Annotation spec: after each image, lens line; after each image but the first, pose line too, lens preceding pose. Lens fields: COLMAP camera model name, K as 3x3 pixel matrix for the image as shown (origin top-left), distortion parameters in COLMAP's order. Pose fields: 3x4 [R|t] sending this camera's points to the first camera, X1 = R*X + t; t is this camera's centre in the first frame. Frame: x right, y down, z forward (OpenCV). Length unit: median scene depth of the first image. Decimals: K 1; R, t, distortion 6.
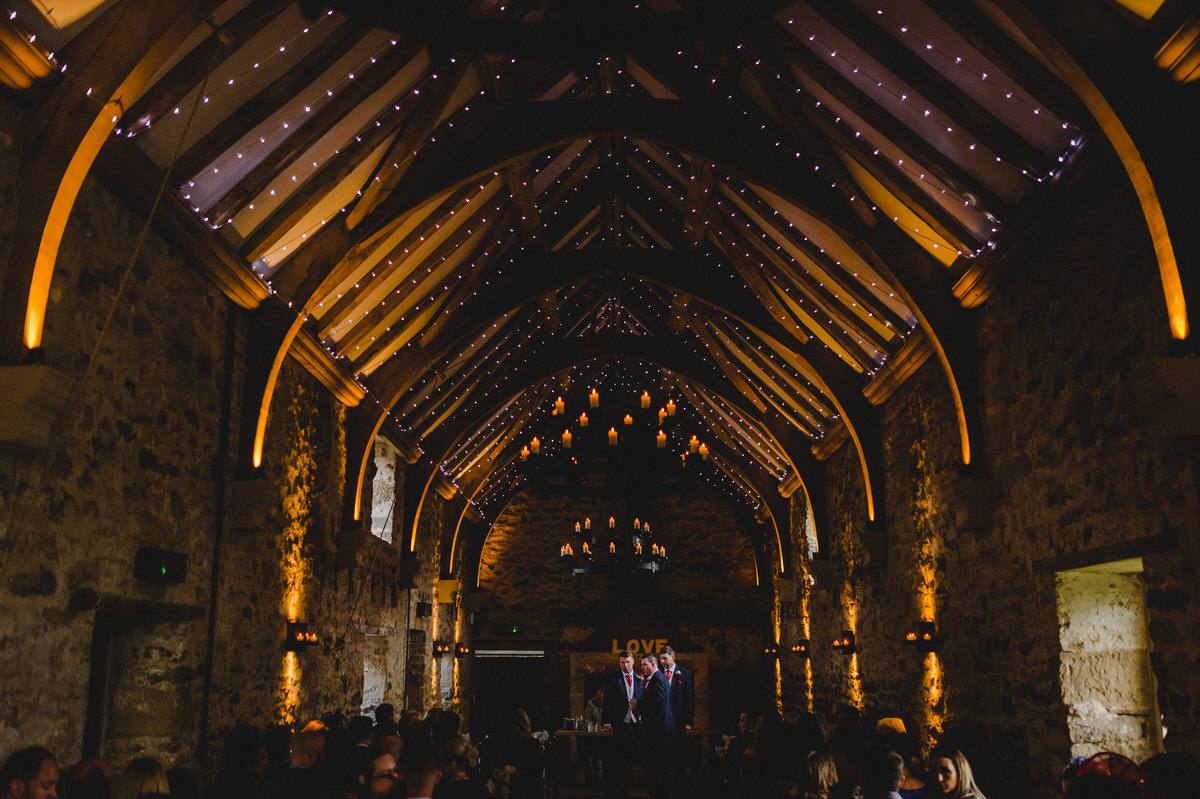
lens RADIAL K [[1210.1, 0, 595.3], [0, 1210.1, 397.0], [0, 0, 1]] dist [0.018767, 0.000000]
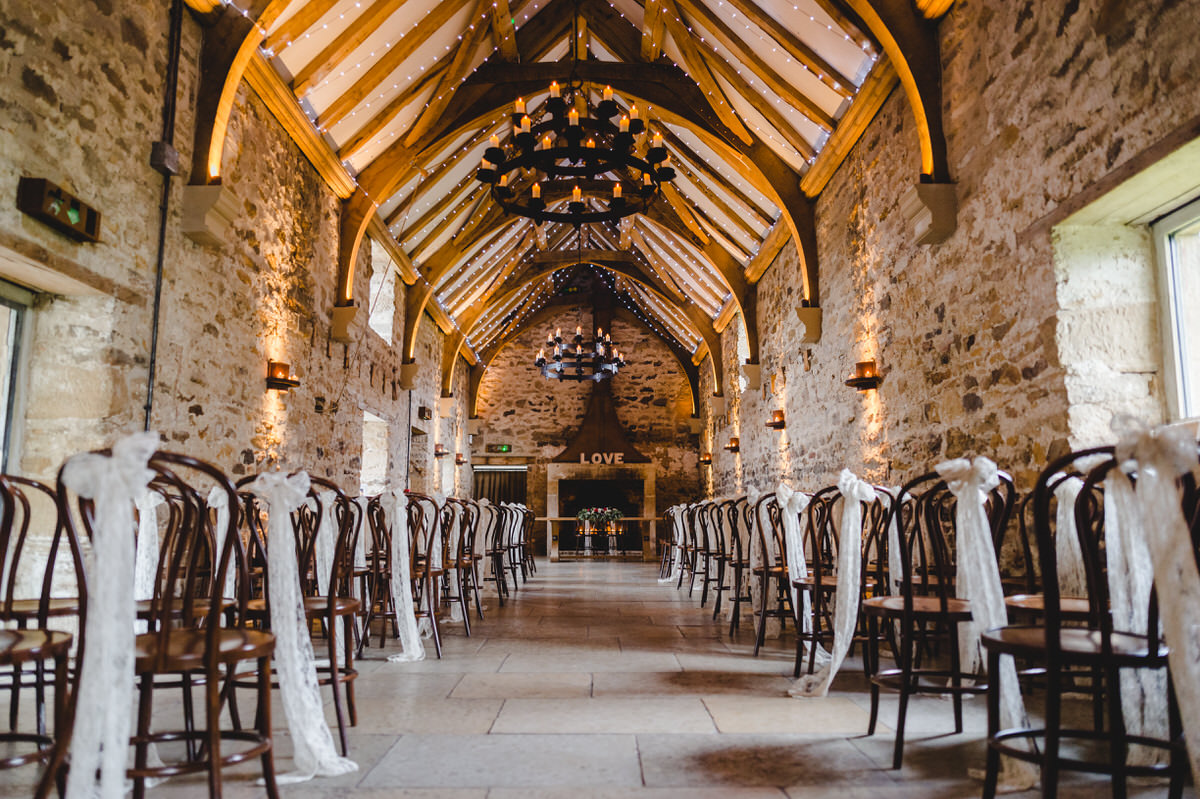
lens RADIAL K [[828.7, 0, 595.9], [0, 828.7, 396.0], [0, 0, 1]] dist [0.004862, 0.008735]
pose [[0.999596, 0.000999, 0.028408, 0.007304], [-0.002897, 0.997759, 0.066845, 0.109143], [-0.028278, -0.066900, 0.997359, 0.176536]]
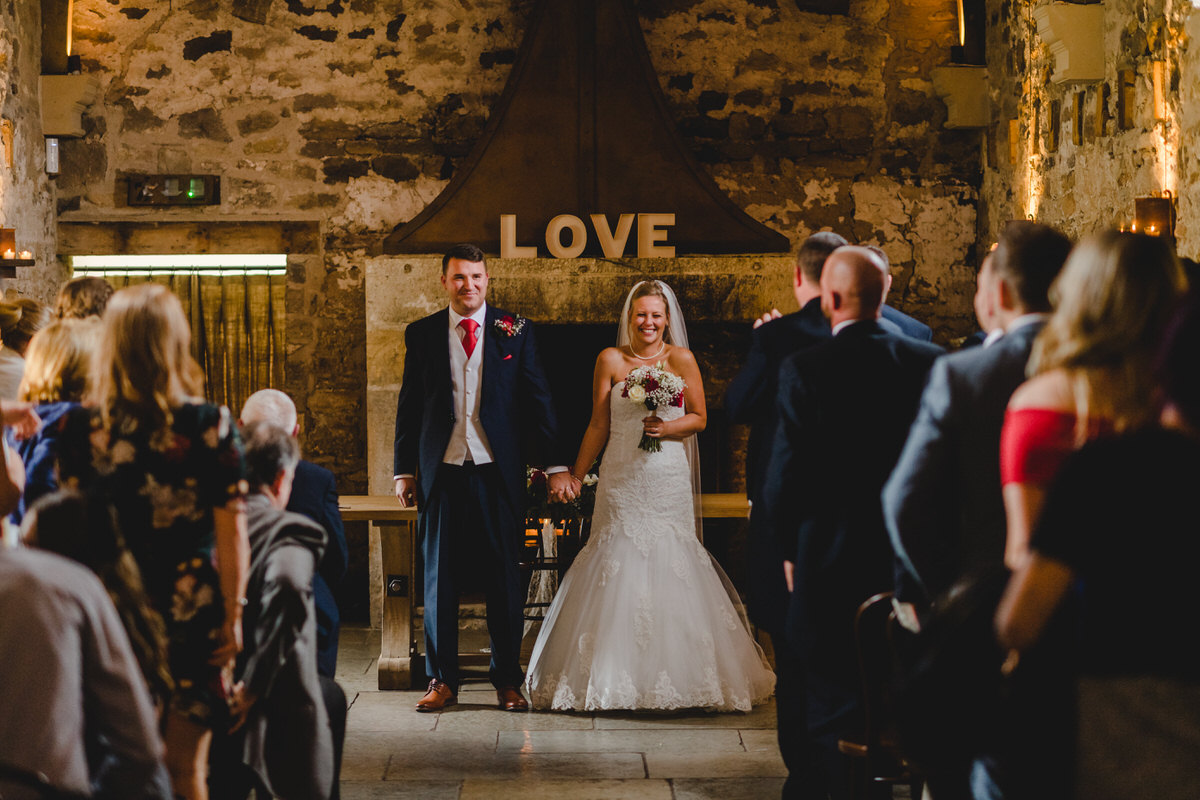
lens RADIAL K [[2912.4, 0, 600.9], [0, 2912.4, 400.4], [0, 0, 1]] dist [-0.063860, 0.000000]
pose [[0.999038, -0.010758, 0.042513, 0.010069], [-0.000073, 0.969035, 0.246925, 0.081327], [-0.043853, -0.246690, 0.968102, 0.346687]]
